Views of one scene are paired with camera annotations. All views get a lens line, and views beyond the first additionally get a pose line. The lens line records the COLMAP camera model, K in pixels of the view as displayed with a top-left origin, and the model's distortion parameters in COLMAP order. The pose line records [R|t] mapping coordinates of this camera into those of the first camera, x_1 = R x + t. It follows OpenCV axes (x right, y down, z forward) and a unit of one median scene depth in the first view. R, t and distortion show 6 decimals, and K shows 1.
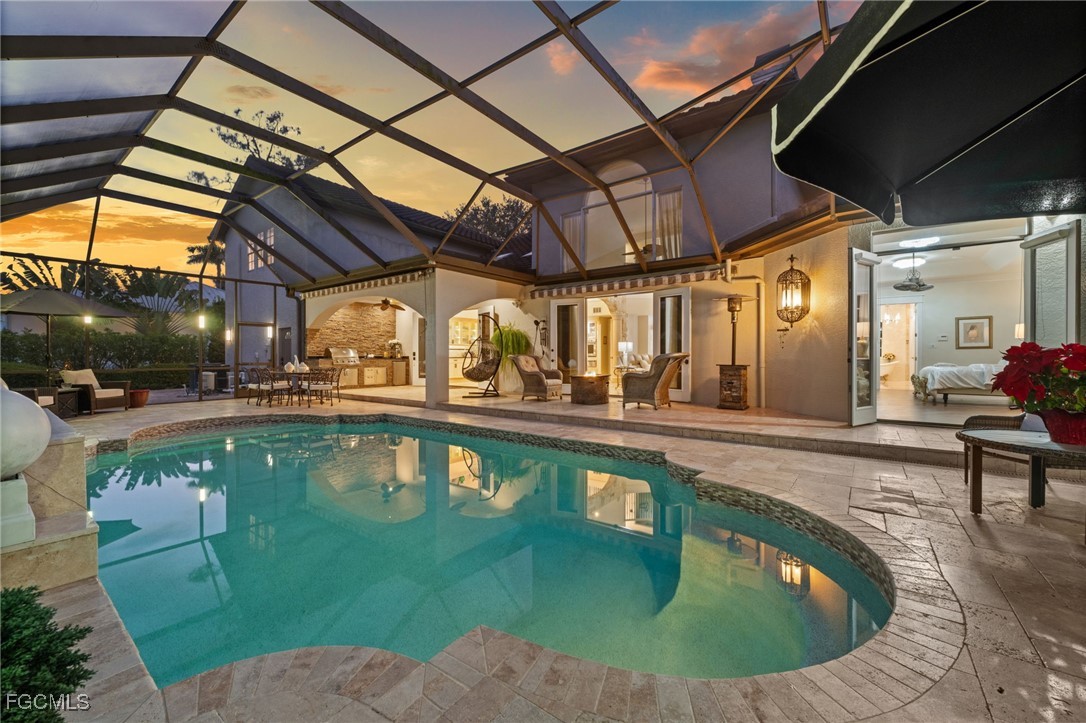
lens RADIAL K [[429.2, 0, 543.8], [0, 429.2, 358.6], [0, 0, 1]] dist [-0.000405, 0.000023]
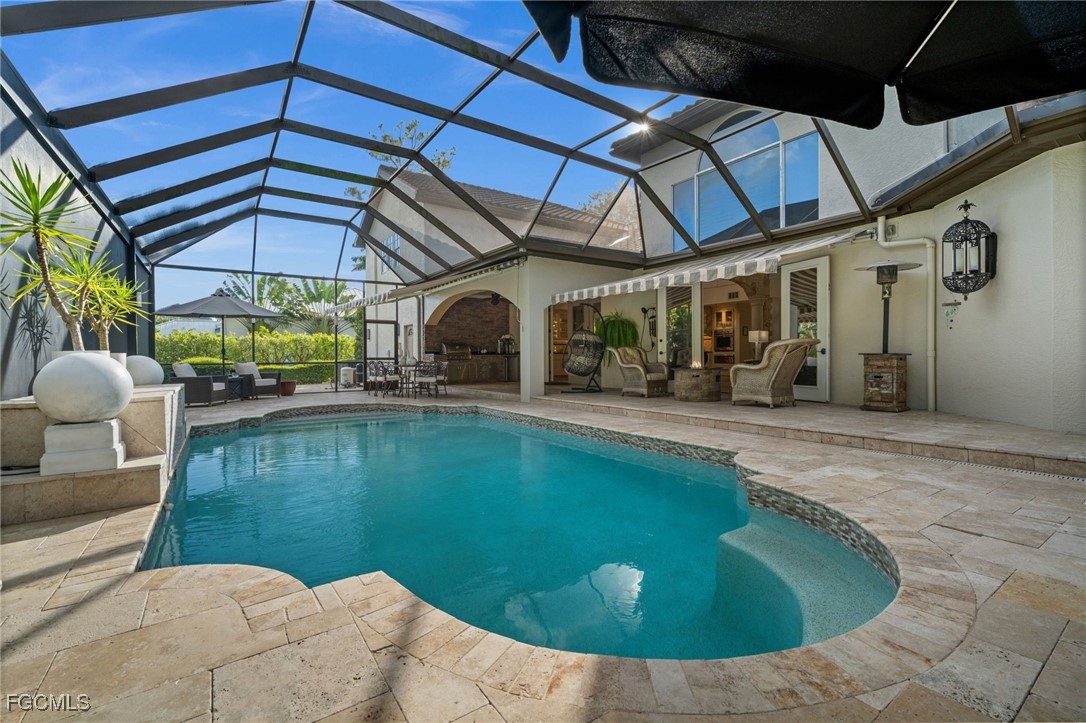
lens RADIAL K [[473.7, 0, 543.0], [0, 473.7, 361.5], [0, 0, 1]] dist [-0.001618, -0.000102]
pose [[0.950097, -0.001756, -0.311950, 0.173943], [0.003528, 0.999981, 0.005115, 0.030695], [0.311935, -0.005961, 0.950085, 0.008813]]
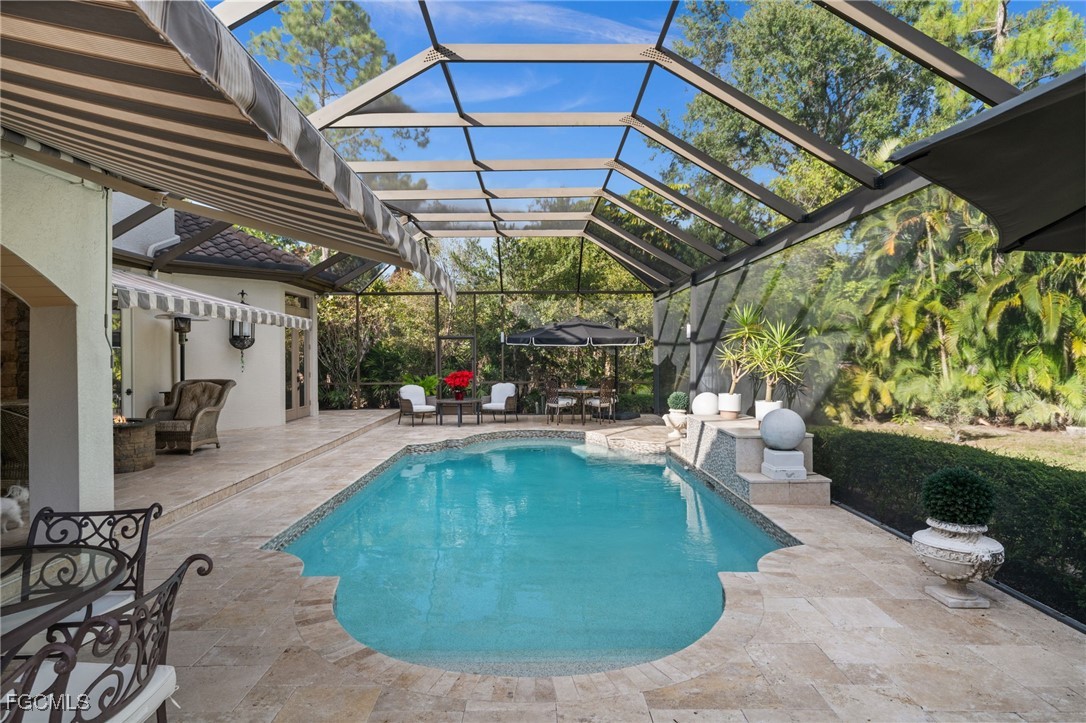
lens RADIAL K [[609.4, 0, 543.0], [0, 609.4, 361.5], [0, 0, 1]] dist [-0.002638, -0.000516]
pose [[-0.607362, -0.001382, 0.794424, -1.424275], [0.014246, 0.999819, 0.012631, -0.076639], [-0.794297, 0.018988, -0.607233, 1.632088]]
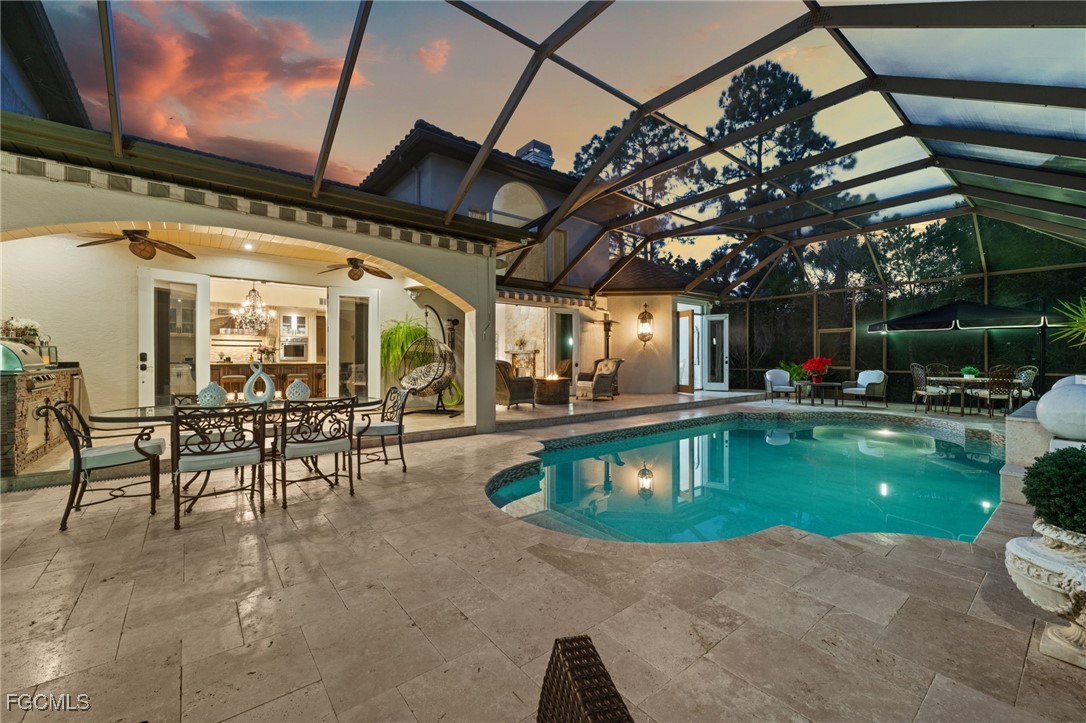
lens RADIAL K [[444.6, 0, 543.0], [0, 444.6, 361.5], [0, 0, 1]] dist [-0.000215, 0.000056]
pose [[0.248329, 0.000538, 0.968676, -1.557695], [0.007067, 0.999972, -0.002367, -0.004790], [-0.968650, 0.007433, 0.248318, 1.158838]]
